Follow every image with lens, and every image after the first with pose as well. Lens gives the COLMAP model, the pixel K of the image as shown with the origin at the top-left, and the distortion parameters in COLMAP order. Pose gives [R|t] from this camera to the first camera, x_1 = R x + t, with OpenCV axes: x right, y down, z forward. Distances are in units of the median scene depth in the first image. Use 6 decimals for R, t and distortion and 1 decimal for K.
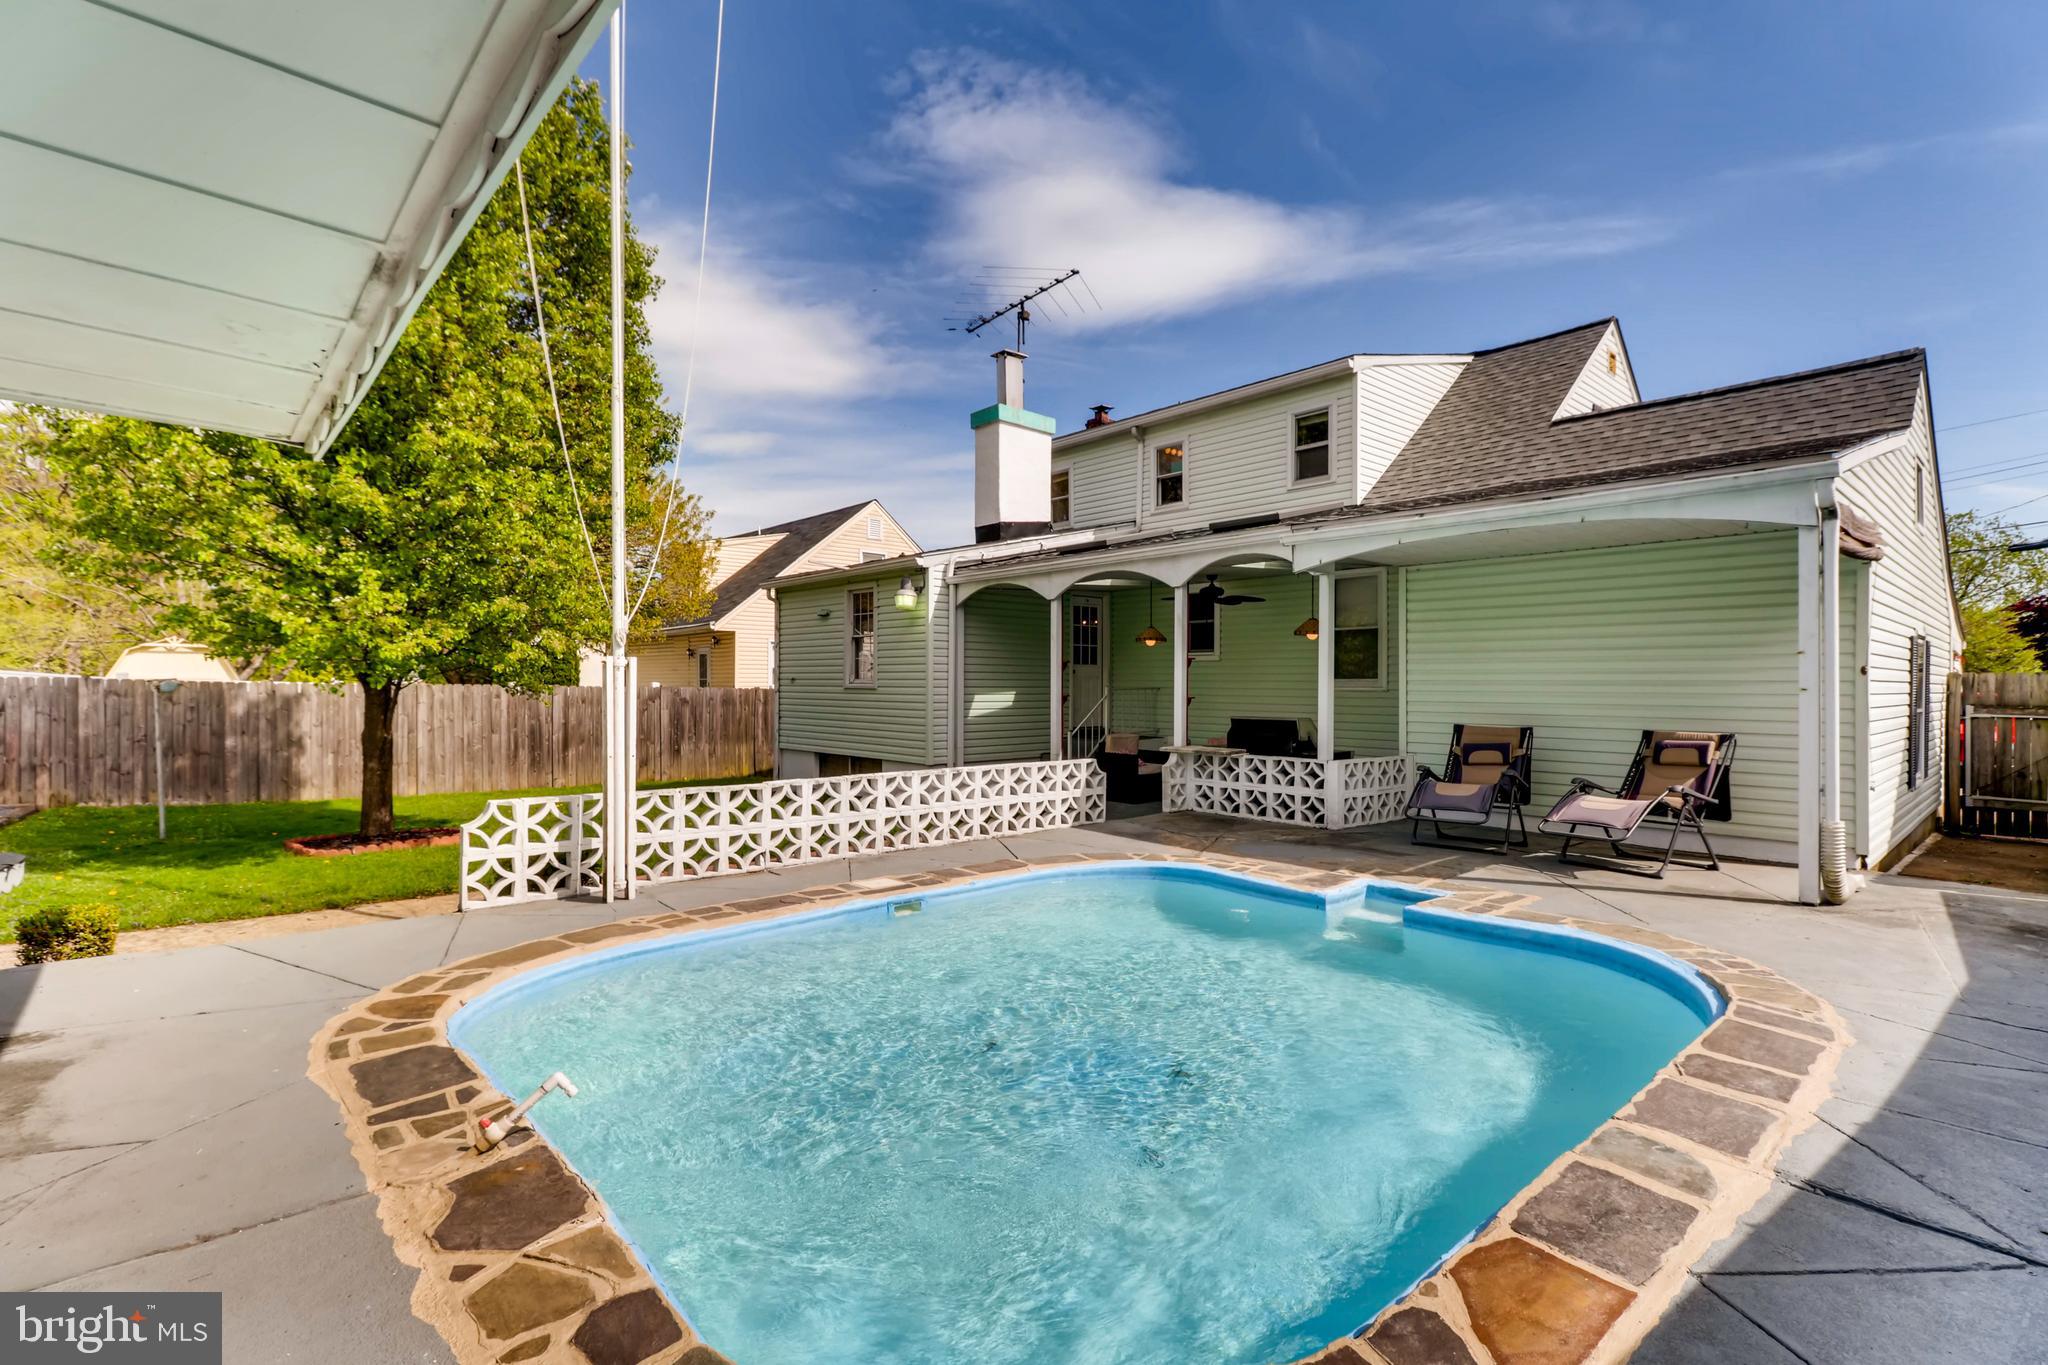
lens RADIAL K [[948.5, 0, 1018.7], [0, 948.5, 694.0], [0, 0, 1]] dist [0.001267, -0.002350]
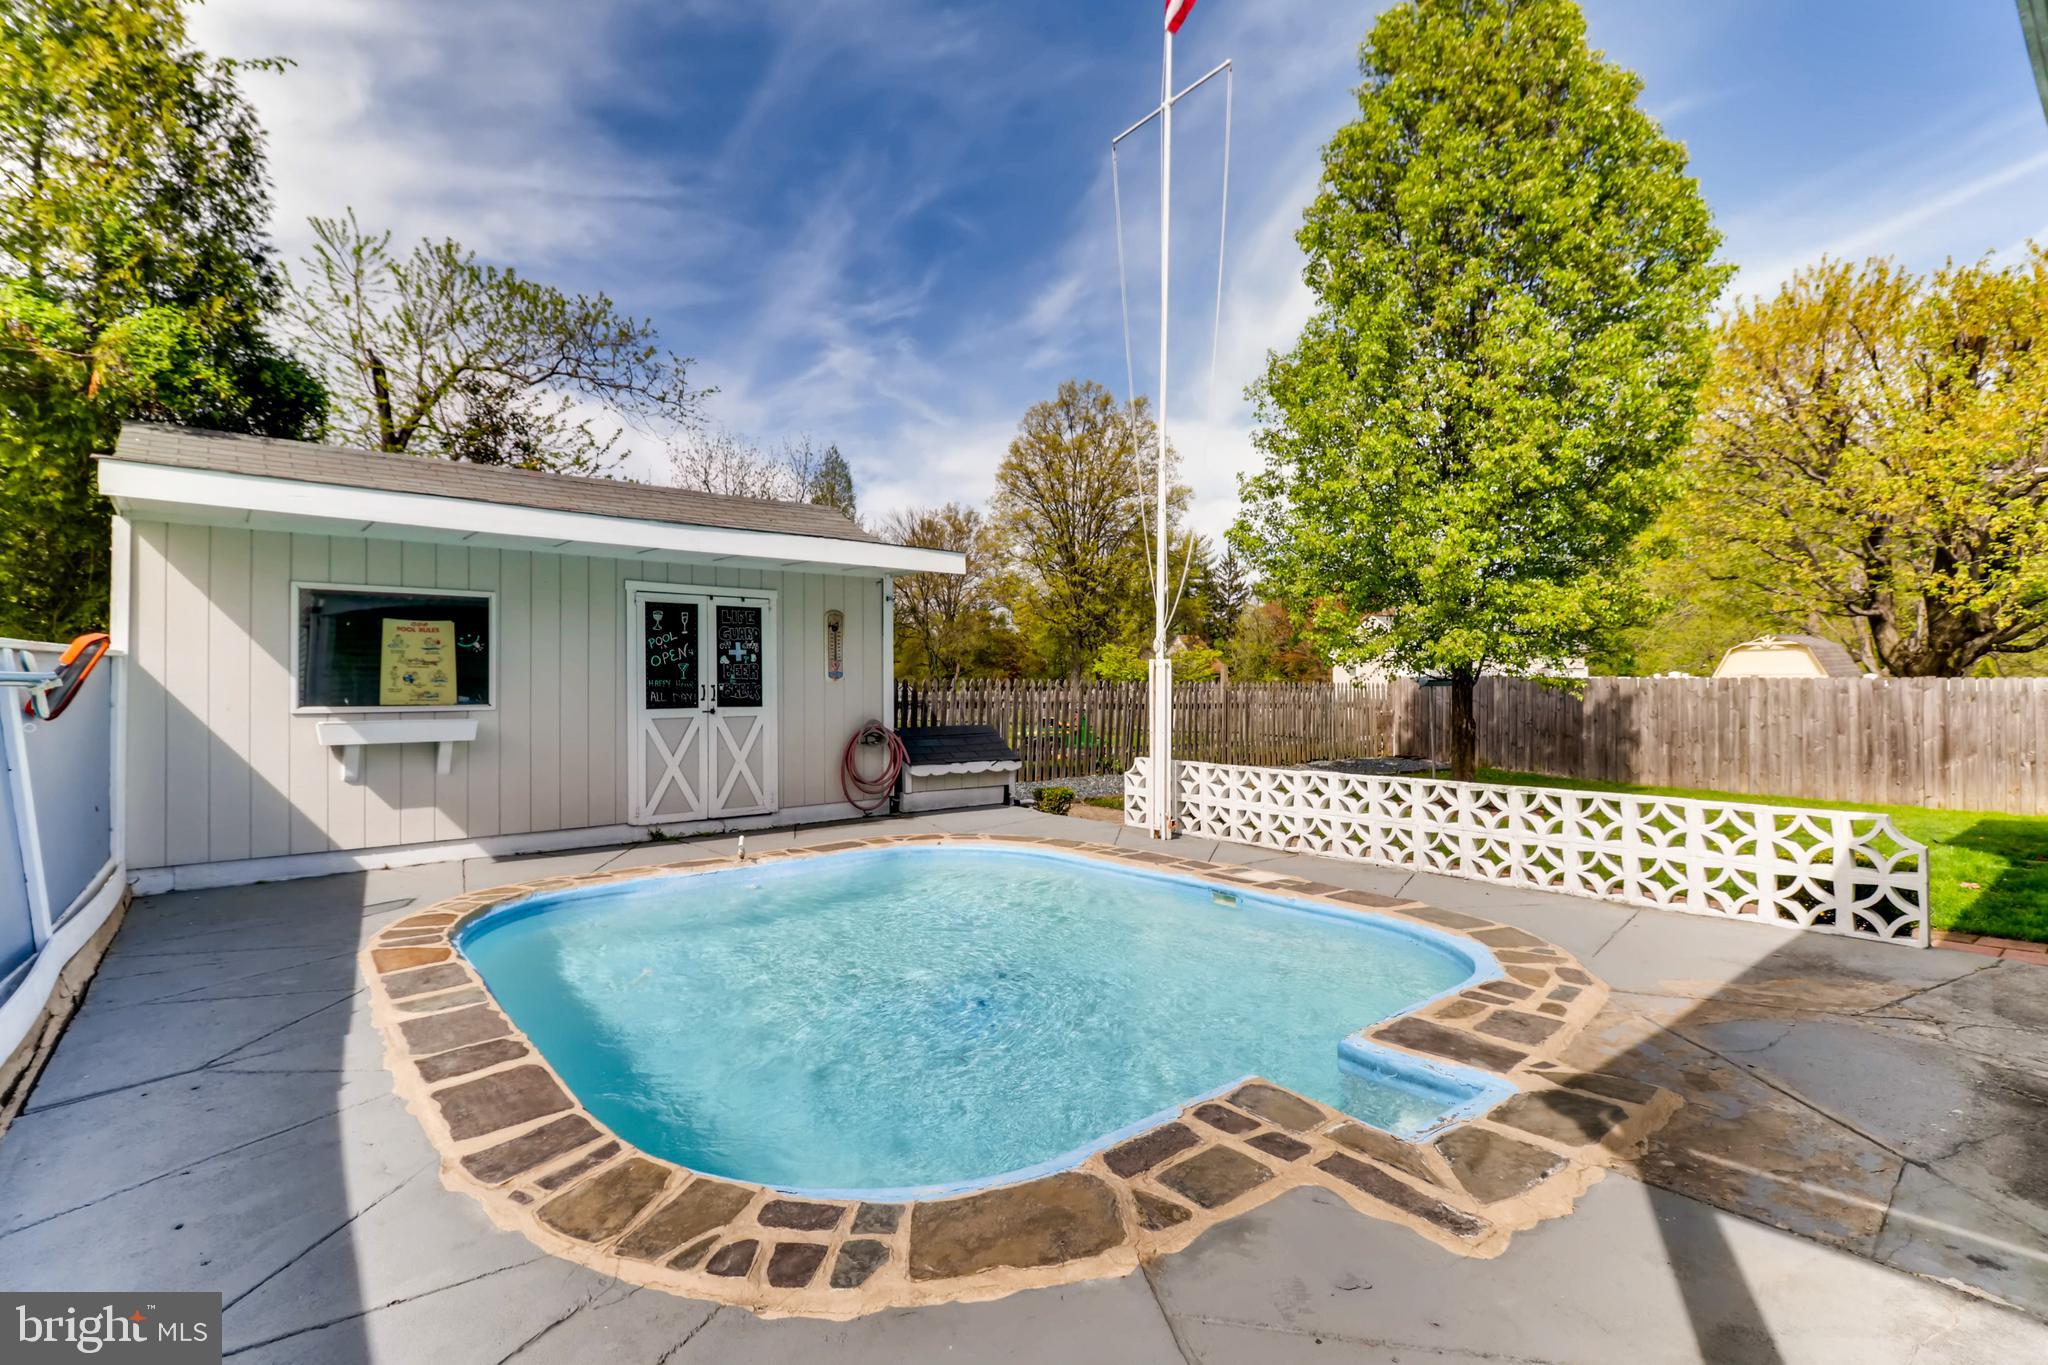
lens RADIAL K [[948.5, 0, 1043.4], [0, 948.5, 676.2], [0, 0, 1]] dist [0.001267, -0.002350]
pose [[-0.019512, -0.018051, -0.999647, 0.388442], [-0.000906, 0.999837, -0.018037, 0.006489], [0.999809, 0.000554, -0.019525, 0.360730]]
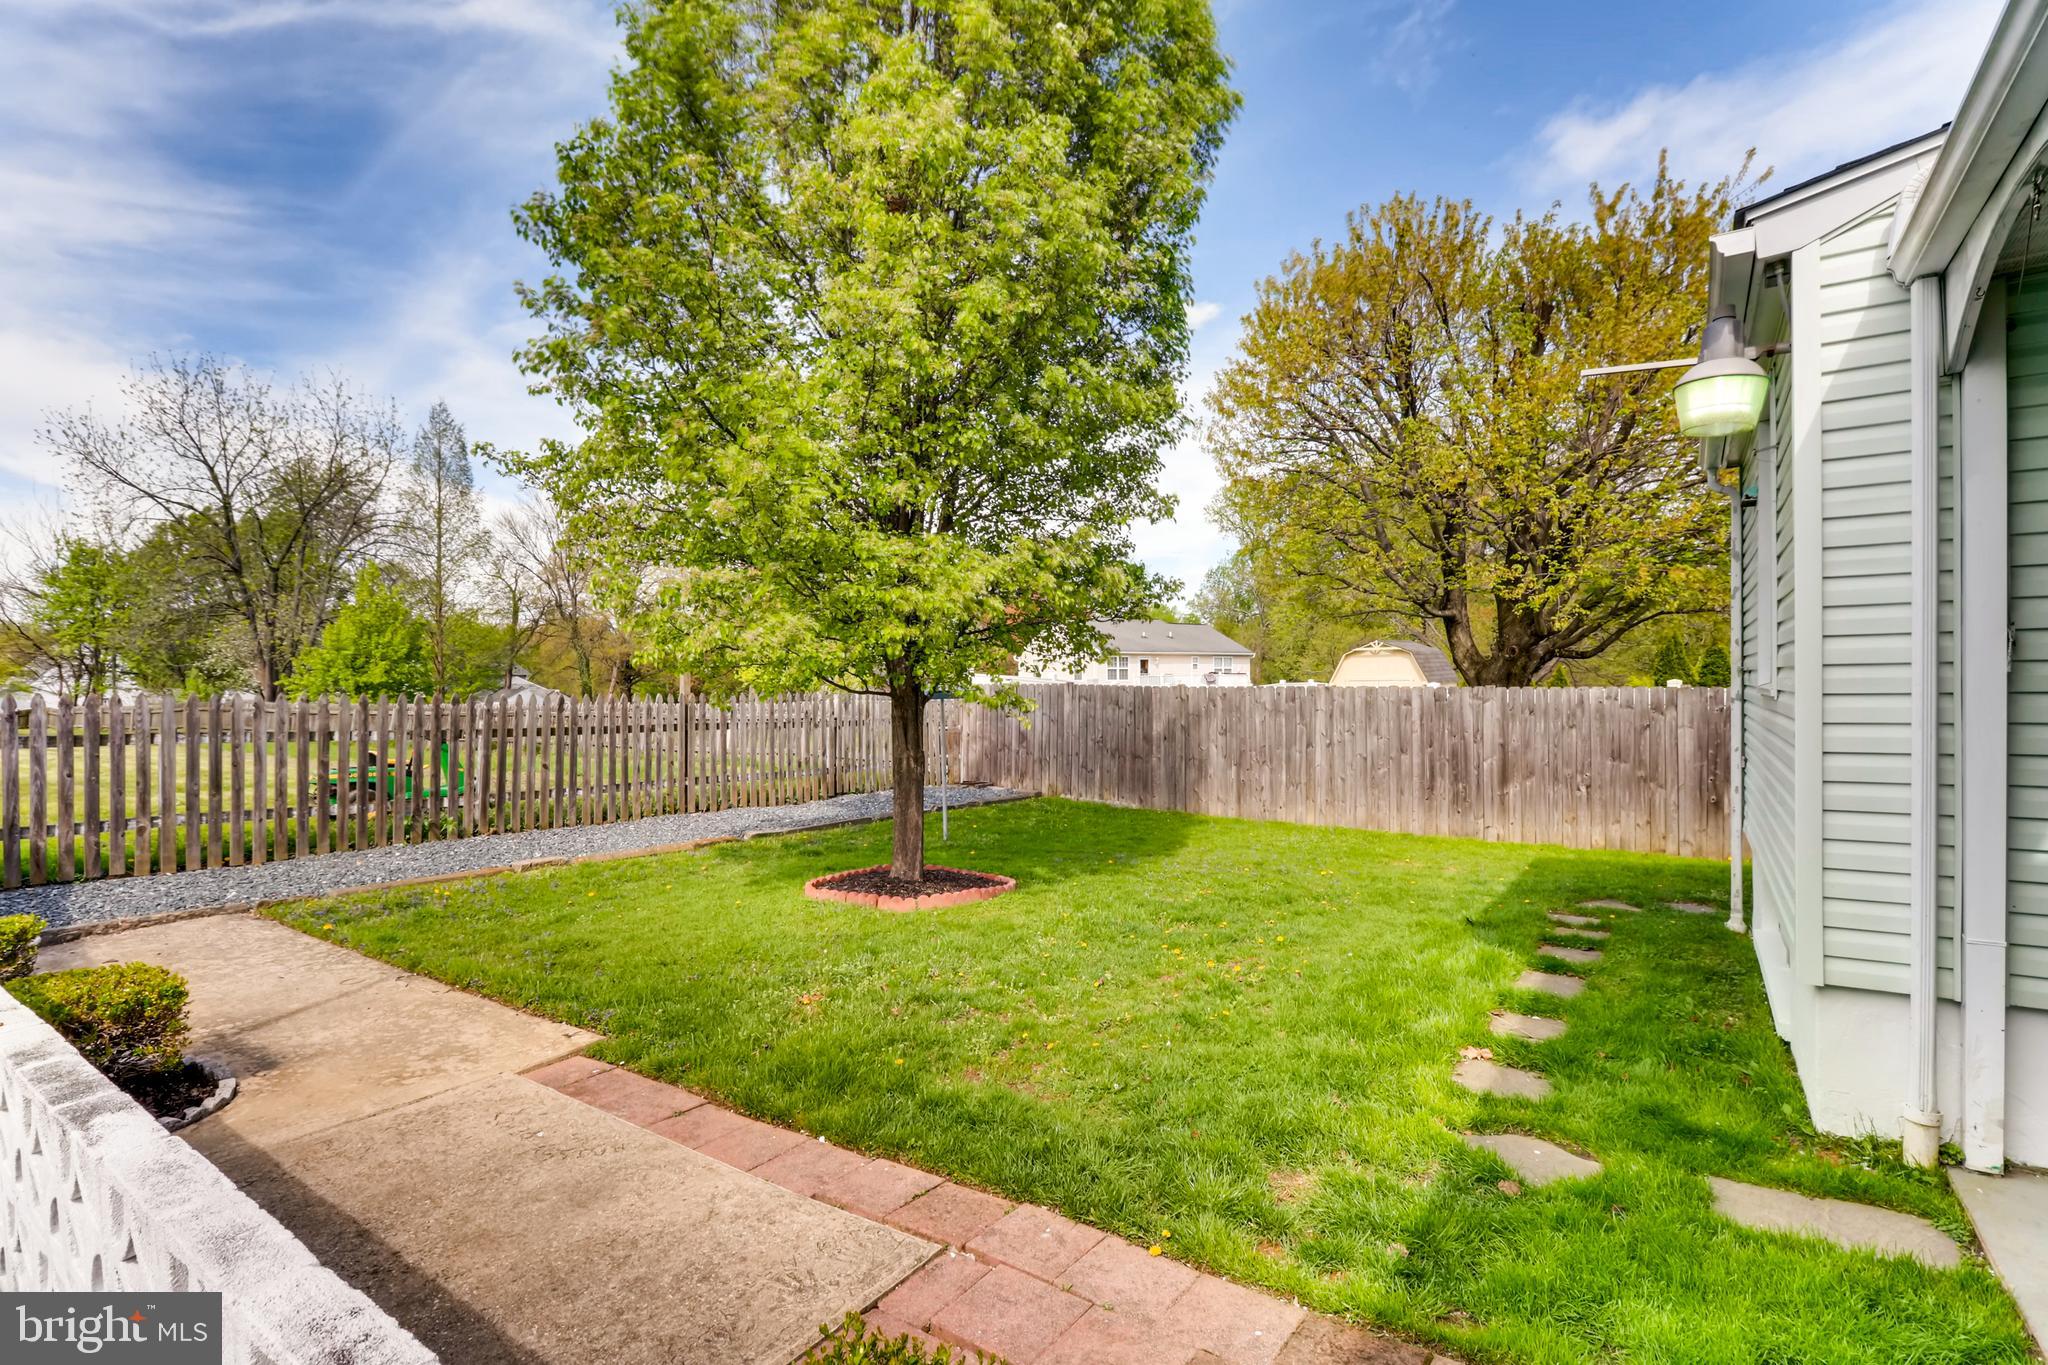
lens RADIAL K [[948.5, 0, 1012.8], [0, 948.5, 690.3], [0, 0, 1]] dist [0.001267, -0.002350]
pose [[0.216913, -0.007465, -0.976162, 0.113397], [0.002511, 0.999972, -0.007089, -0.003104], [0.976188, -0.000913, 0.216925, 0.668574]]
